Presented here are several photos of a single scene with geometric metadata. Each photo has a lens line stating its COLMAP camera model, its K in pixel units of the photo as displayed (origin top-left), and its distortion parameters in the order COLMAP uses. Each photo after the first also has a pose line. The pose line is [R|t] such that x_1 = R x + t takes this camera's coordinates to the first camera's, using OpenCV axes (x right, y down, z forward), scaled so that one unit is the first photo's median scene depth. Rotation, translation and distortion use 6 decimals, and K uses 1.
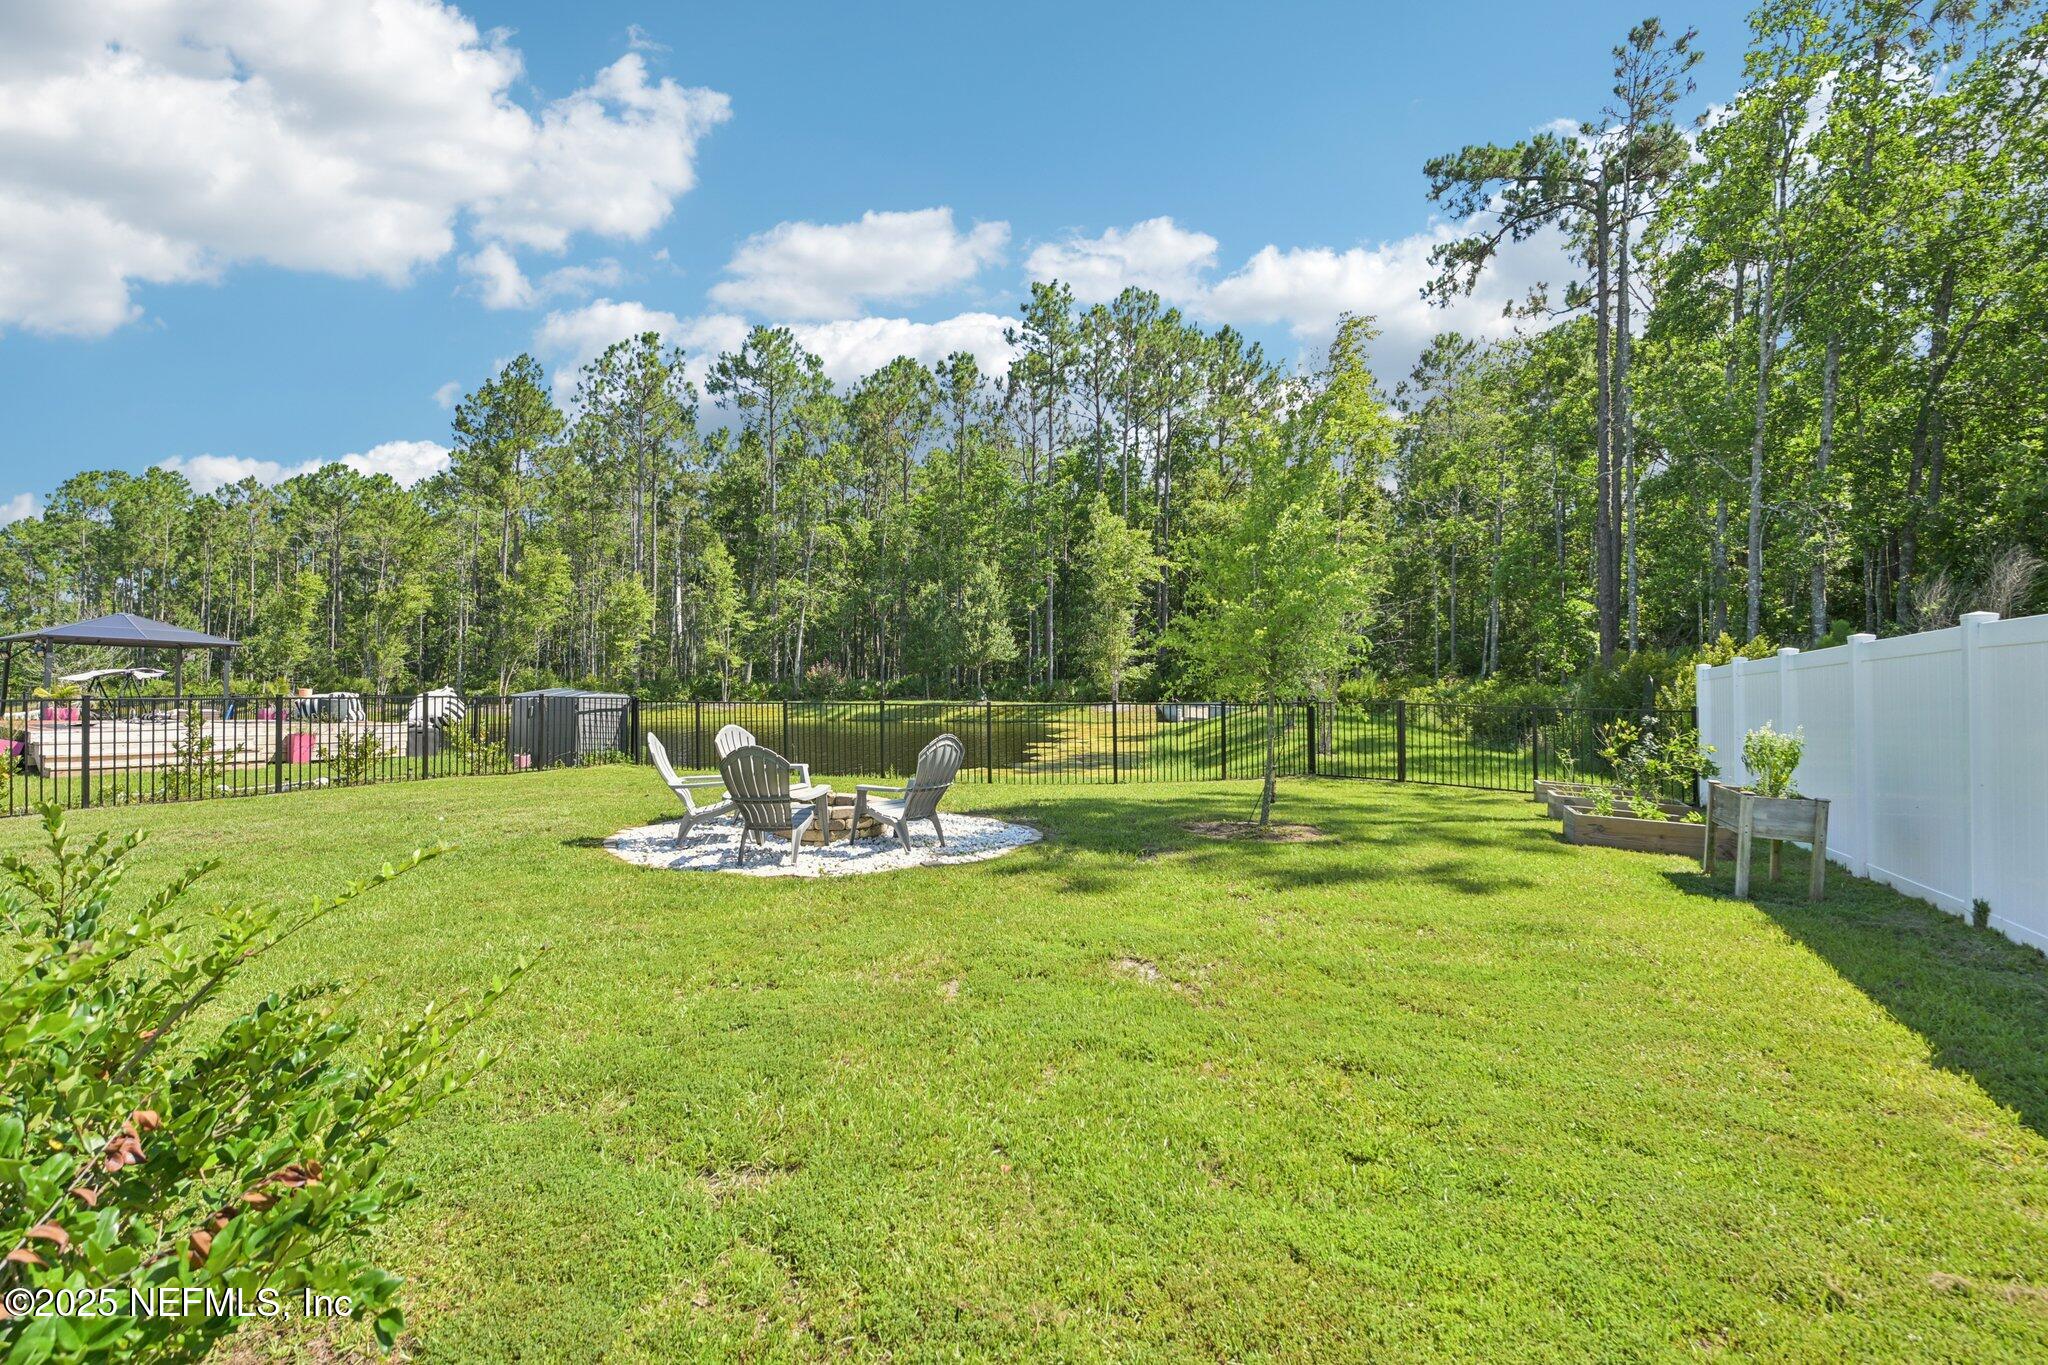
lens RADIAL K [[970.9, 0, 1025.3], [0, 970.9, 683.0], [0, 0, 1]] dist [0.000475, -0.024350]
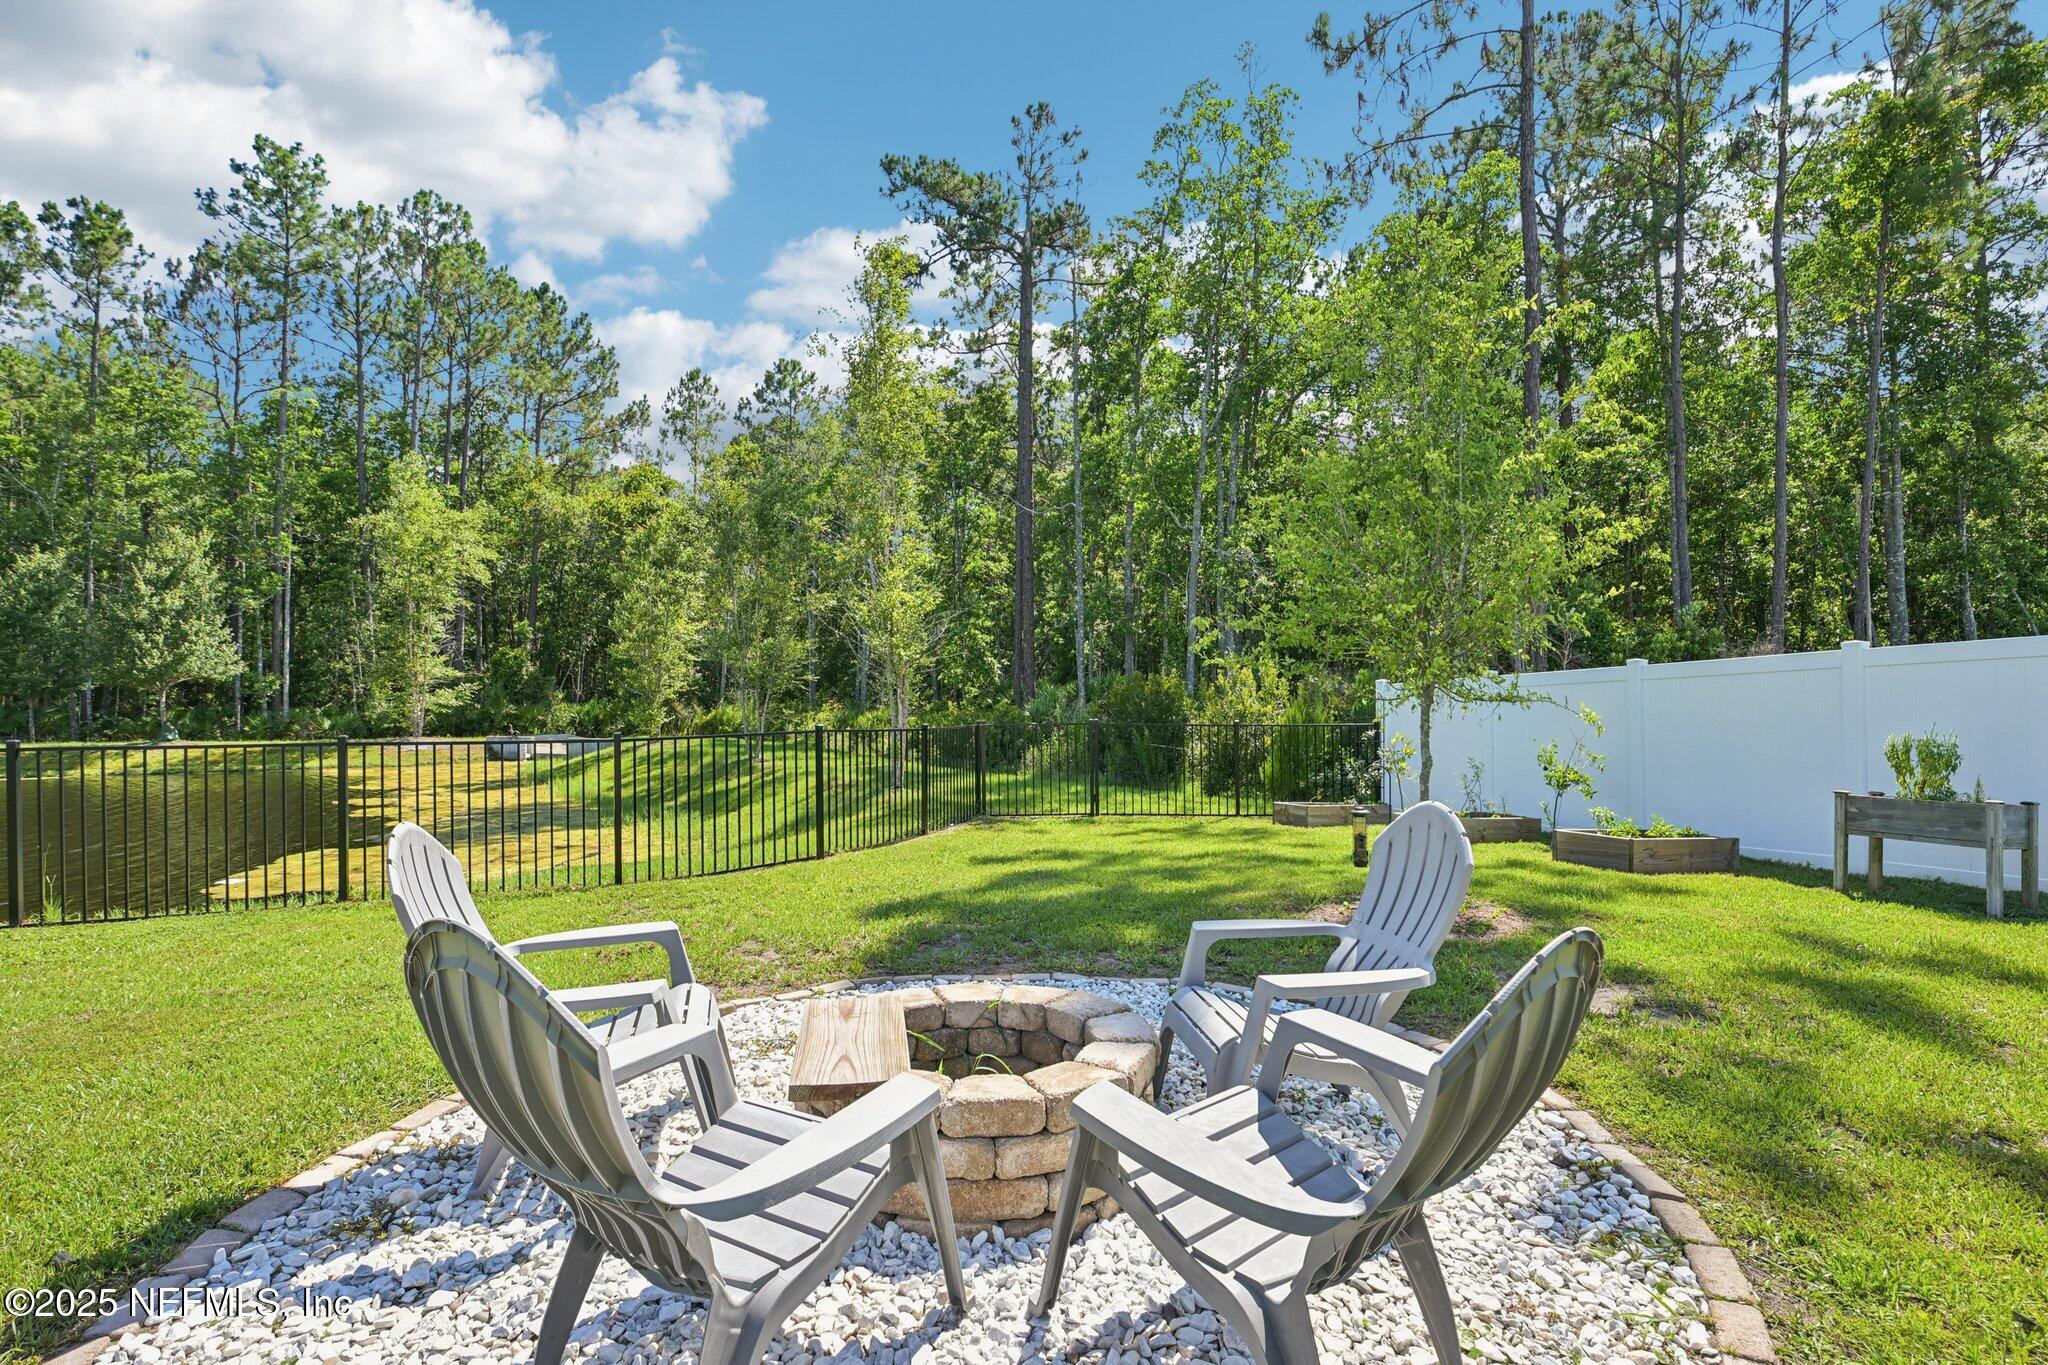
lens RADIAL K [[940.2, 0, 1016.3], [0, 940.2, 704.8], [0, 0, 1]] dist [0.000164, -0.000343]
pose [[0.717692, -0.000371, 0.696361, -0.072859], [0.002986, 0.999992, -0.002544, -0.001920], [-0.696355, 0.003905, 0.717687, 0.146408]]
